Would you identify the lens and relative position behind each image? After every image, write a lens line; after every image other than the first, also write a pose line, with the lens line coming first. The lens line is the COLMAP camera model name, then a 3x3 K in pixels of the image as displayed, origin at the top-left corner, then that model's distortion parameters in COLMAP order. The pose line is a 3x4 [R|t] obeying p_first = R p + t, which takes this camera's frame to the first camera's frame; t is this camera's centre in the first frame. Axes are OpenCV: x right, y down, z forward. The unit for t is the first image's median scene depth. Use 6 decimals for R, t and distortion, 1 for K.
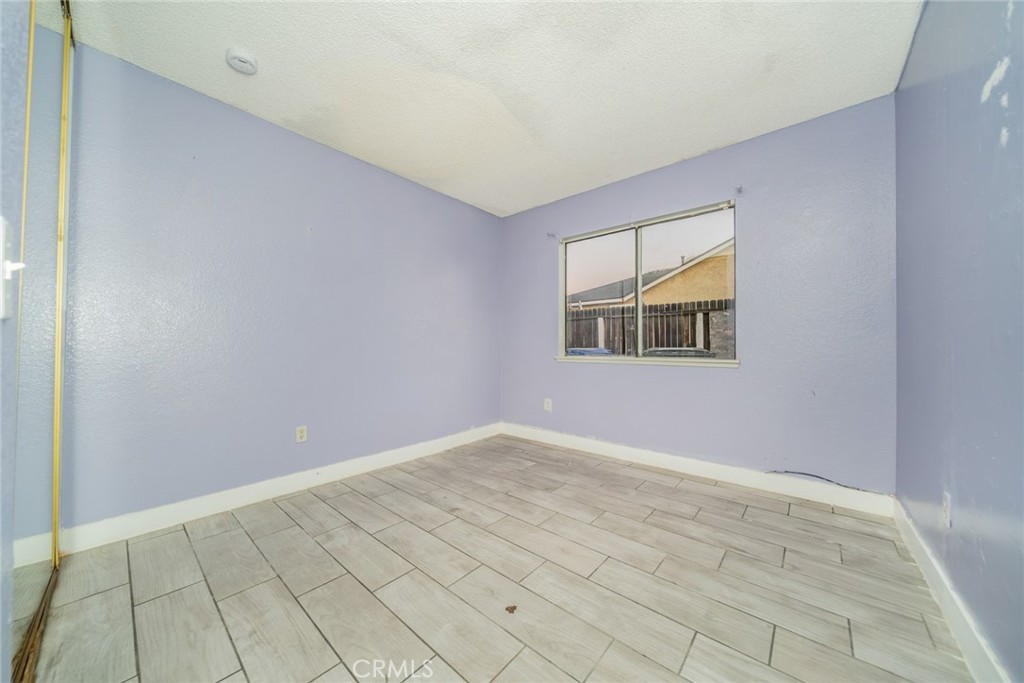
lens RADIAL K [[350.0, 0, 510.6], [0, 350.0, 345.0], [0, 0, 1]] dist [-0.003138, -0.000432]
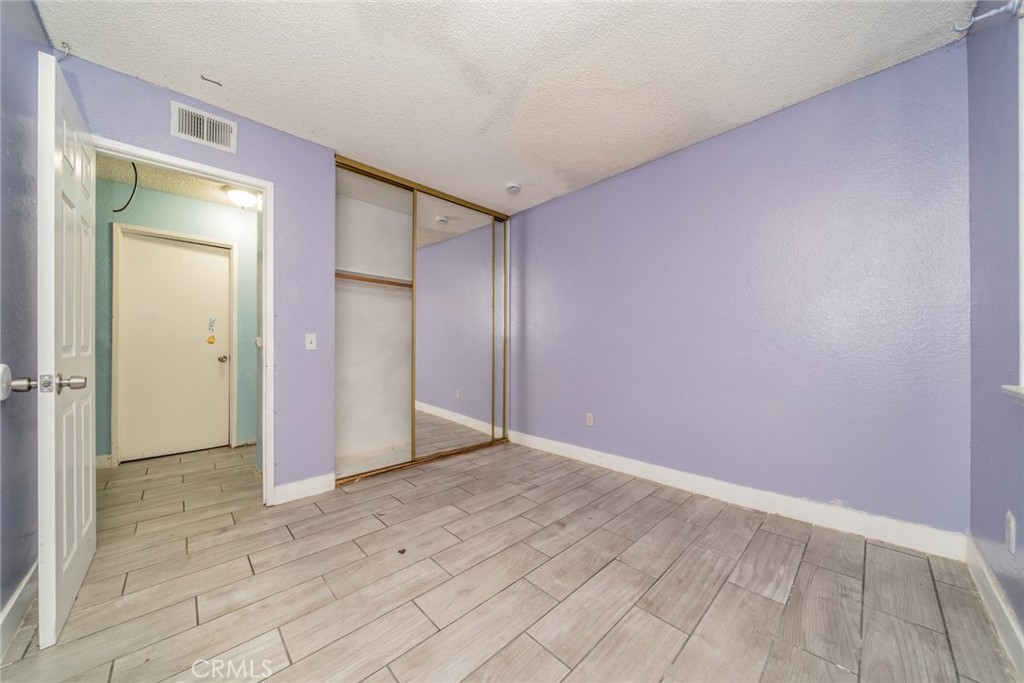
lens RADIAL K [[350.0, 0, 511.0], [0, 350.0, 344.4], [0, 0, 1]] dist [-0.003138, -0.000432]
pose [[-0.092519, -0.007977, -0.995679, 0.761125], [0.012226, 0.999883, -0.009147, -0.012572], [0.995636, -0.013020, -0.092411, 0.903889]]
